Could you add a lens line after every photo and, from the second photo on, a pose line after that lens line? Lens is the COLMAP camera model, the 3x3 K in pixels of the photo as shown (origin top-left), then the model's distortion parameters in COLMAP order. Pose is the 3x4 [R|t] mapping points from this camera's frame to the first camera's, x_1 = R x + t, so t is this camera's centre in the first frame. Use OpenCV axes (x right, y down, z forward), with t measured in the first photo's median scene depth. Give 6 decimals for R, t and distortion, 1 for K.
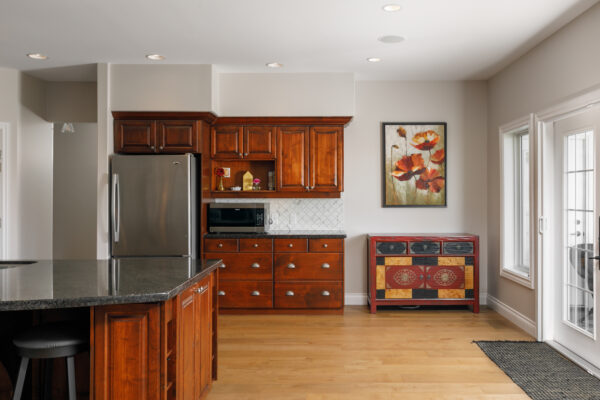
lens RADIAL K [[515.2, 0, 301.1], [0, 515.2, 191.9], [0, 0, 1]] dist [-0.000280, 0.001523]
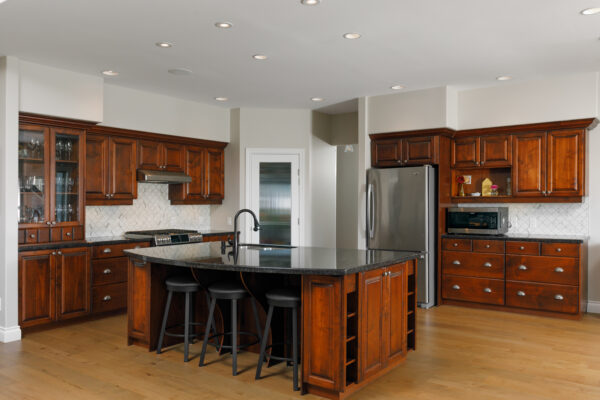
lens RADIAL K [[496.6, 0, 300.0], [0, 496.6, 200.0], [0, 0, 1]] dist [0.001723, -0.000574]
pose [[0.806607, -0.006581, -0.591051, 0.209198], [0.010182, 0.999944, 0.002761, -0.000935], [0.591000, -0.008245, 0.806629, -0.079999]]
